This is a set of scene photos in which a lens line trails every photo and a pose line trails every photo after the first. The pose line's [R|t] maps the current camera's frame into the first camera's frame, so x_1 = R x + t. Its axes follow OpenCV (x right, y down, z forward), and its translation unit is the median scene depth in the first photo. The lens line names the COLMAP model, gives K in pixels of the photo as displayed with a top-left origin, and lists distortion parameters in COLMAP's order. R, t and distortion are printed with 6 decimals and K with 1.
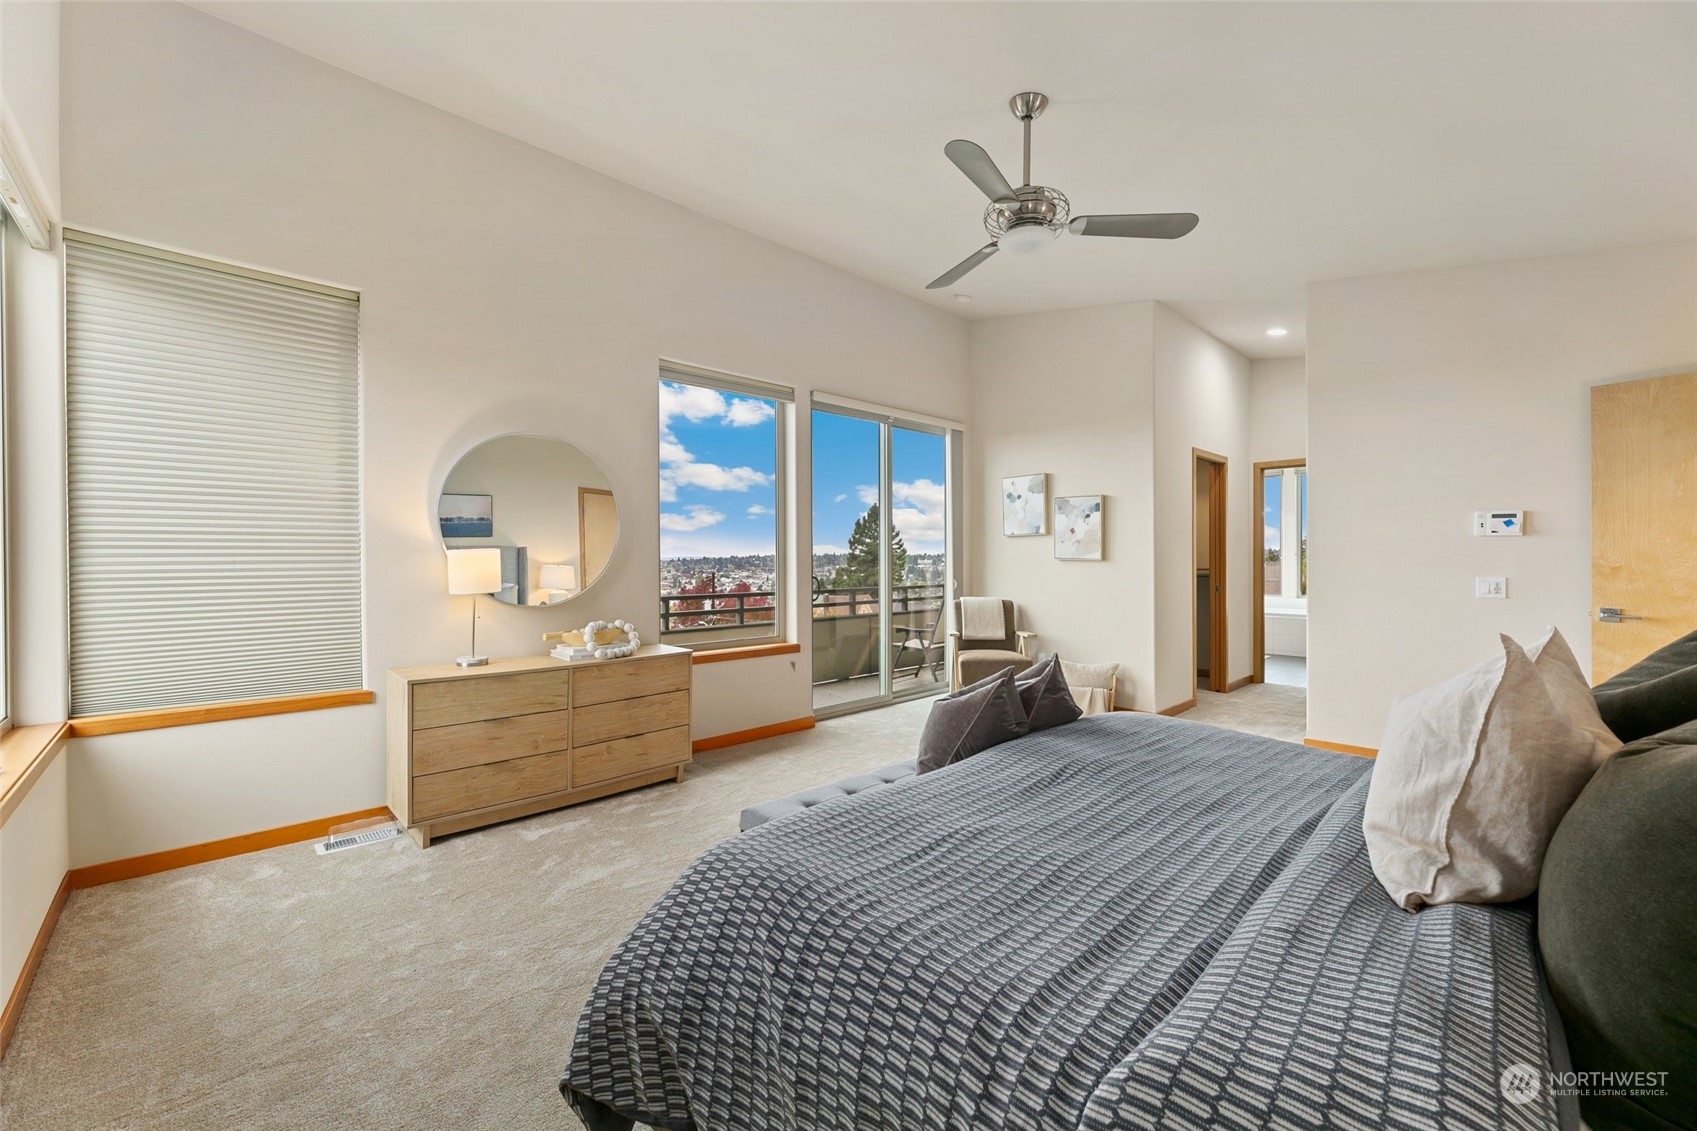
lens RADIAL K [[680.7, 0, 849.5], [0, 680.7, 562.6], [0, 0, 1]] dist [-0.001434, 0.000015]
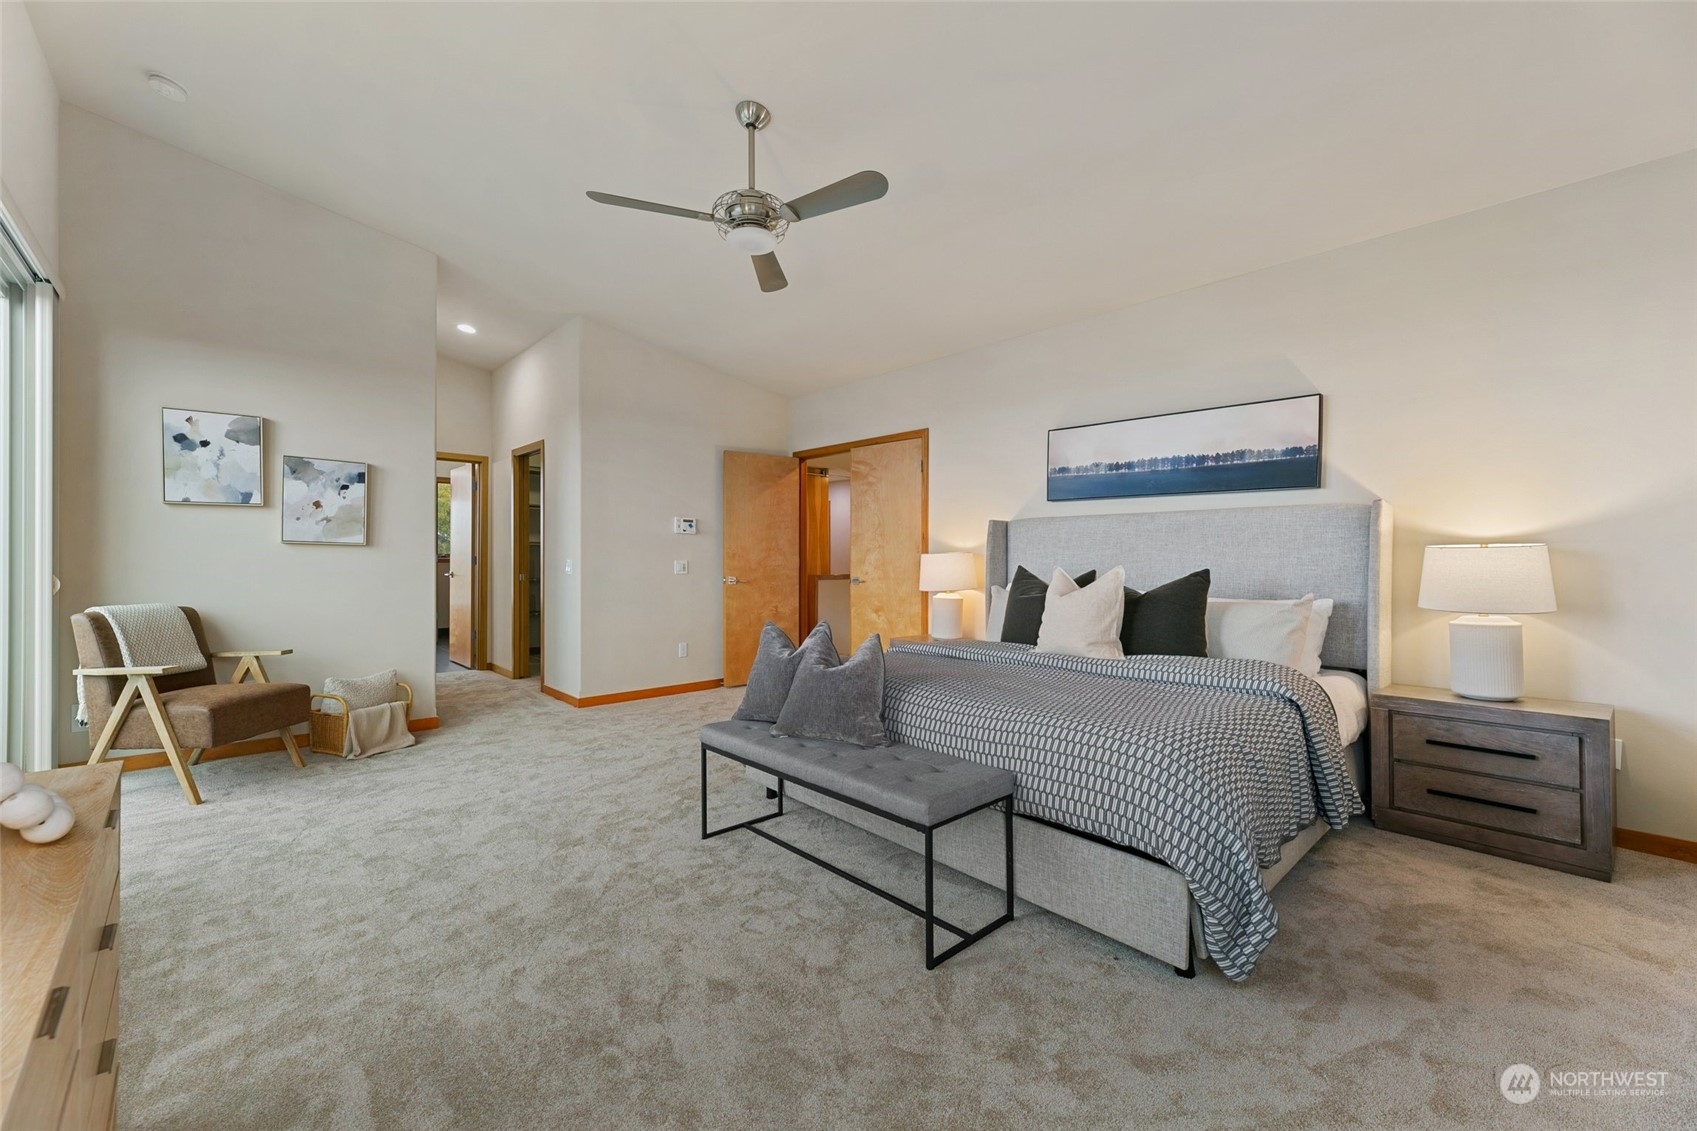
lens RADIAL K [[680.7, 0, 852.9], [0, 680.7, 558.7], [0, 0, 1]] dist [-0.001434, 0.000015]
pose [[0.028179, 0.001650, 0.999602, -0.392657], [-0.000084, 0.999999, -0.001648, 0.013426], [-0.999603, -0.000037, 0.028179, 0.397831]]
